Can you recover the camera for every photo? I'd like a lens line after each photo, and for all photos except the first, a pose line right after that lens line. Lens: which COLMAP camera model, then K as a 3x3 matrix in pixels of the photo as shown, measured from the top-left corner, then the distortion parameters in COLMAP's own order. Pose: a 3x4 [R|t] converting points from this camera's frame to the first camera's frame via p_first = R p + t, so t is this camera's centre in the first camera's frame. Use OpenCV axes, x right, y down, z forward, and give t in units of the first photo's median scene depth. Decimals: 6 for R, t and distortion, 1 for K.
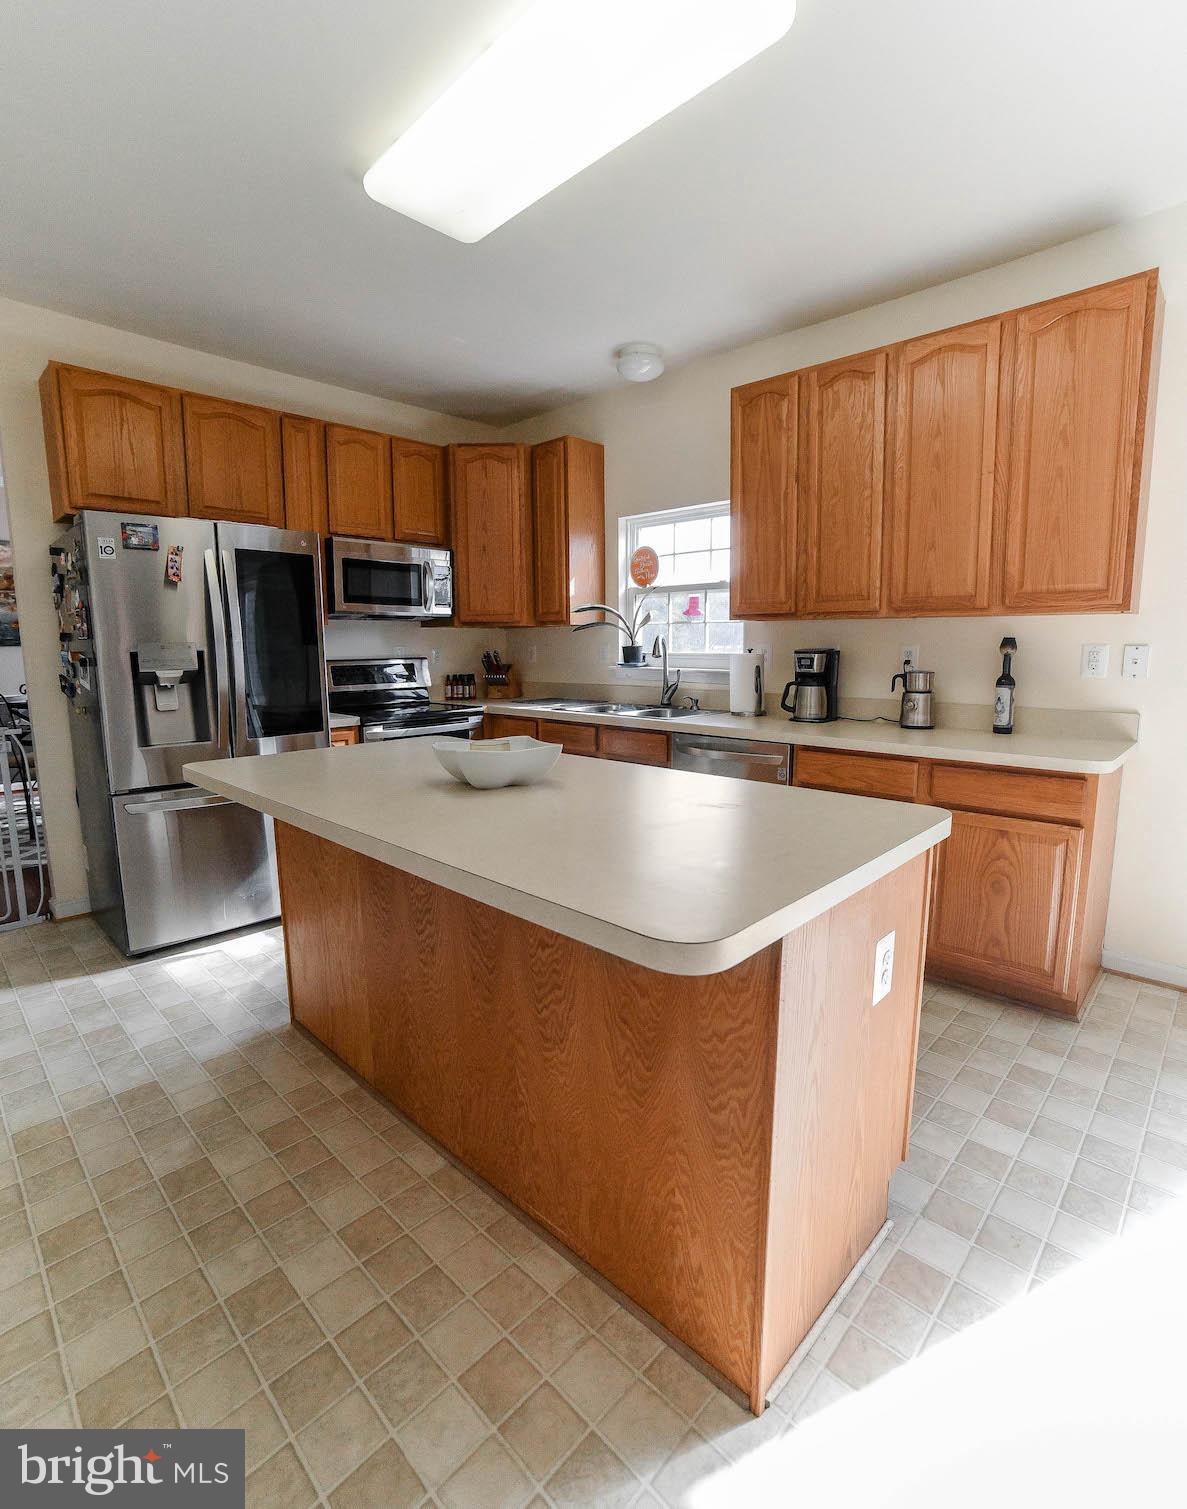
lens RADIAL K [[704.2, 0, 603.8], [0, 704.2, 735.7], [0, 0, 1]] dist [-0.041811, 0.002550]
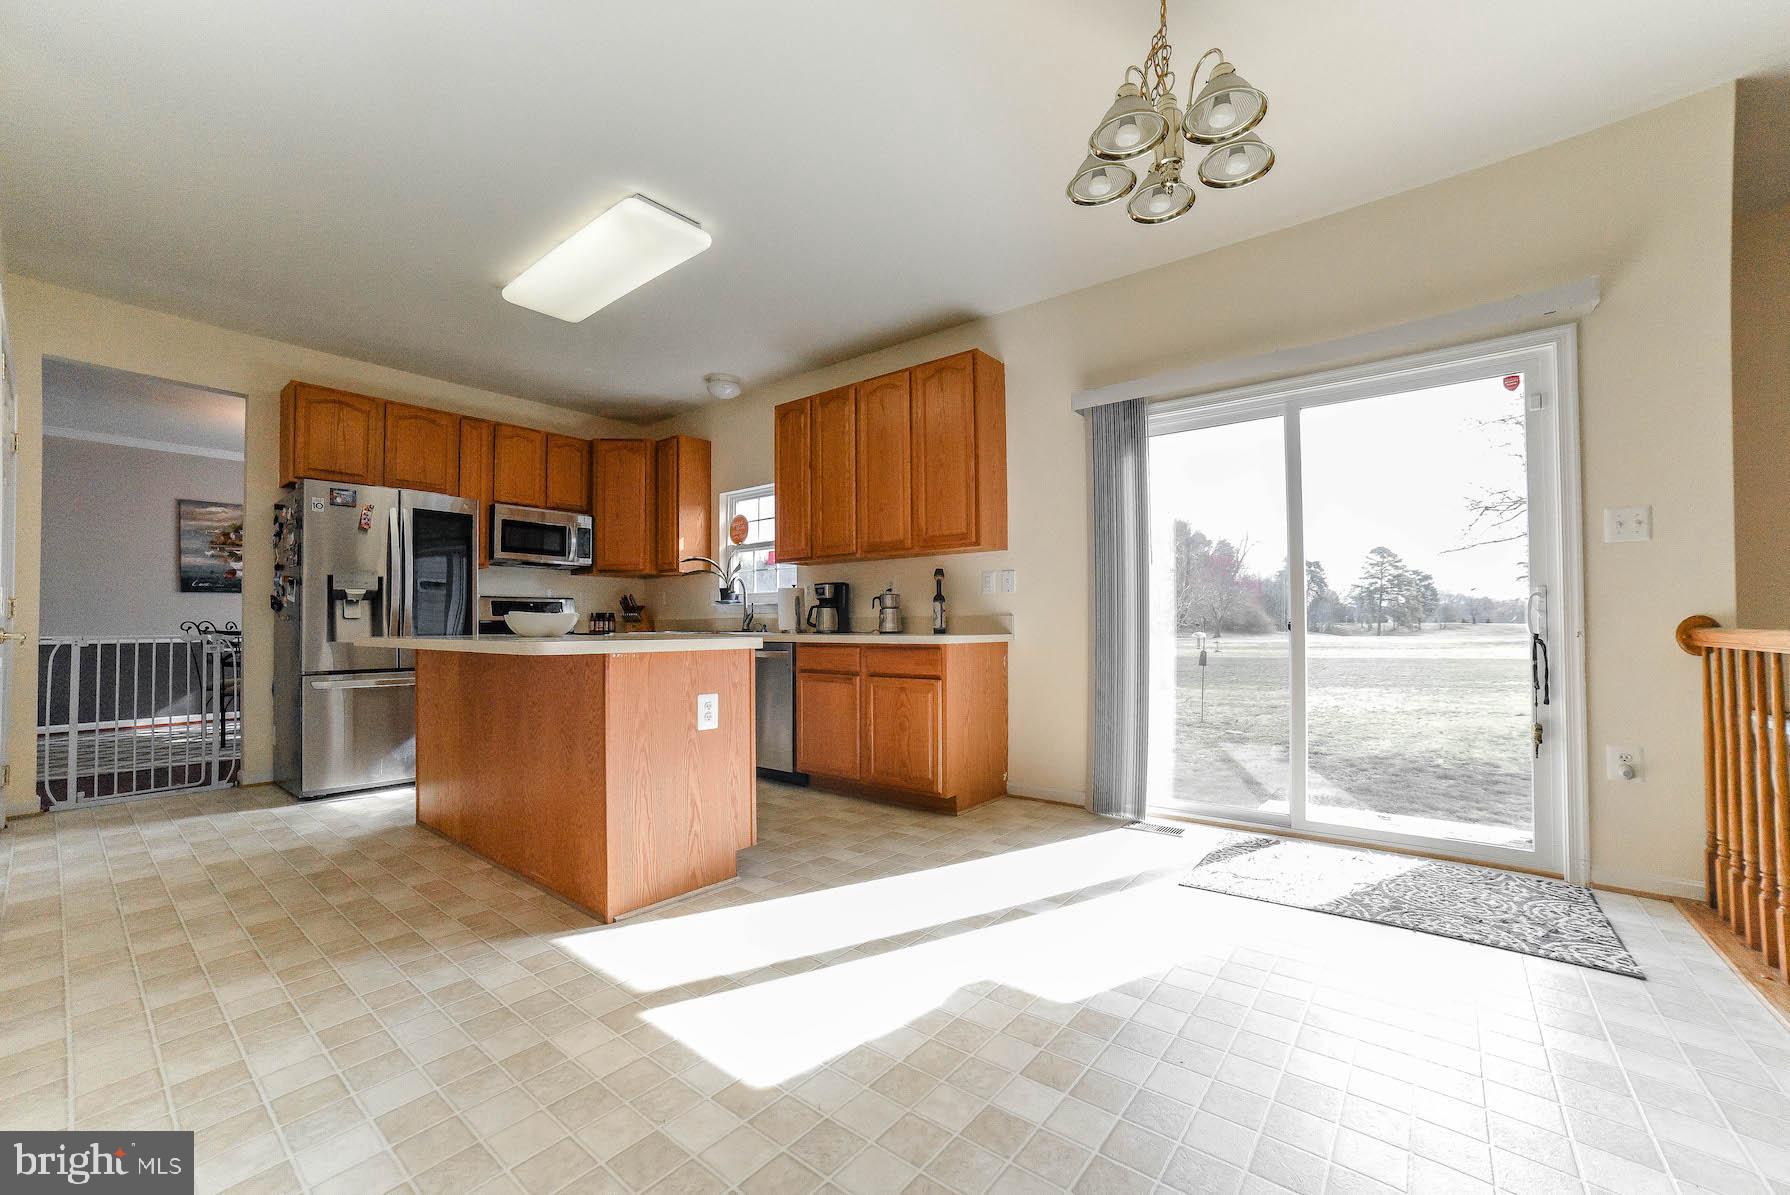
lens RADIAL K [[696.4, 0, 867.9], [0, 696.4, 605.6], [0, 0, 1]] dist [-0.027955, 0.004030]
pose [[0.998105, 0.002849, 0.061469, 0.294149], [0.006642, 0.988104, -0.153642, 0.142243], [-0.061175, 0.153759, 0.986213, -0.393488]]
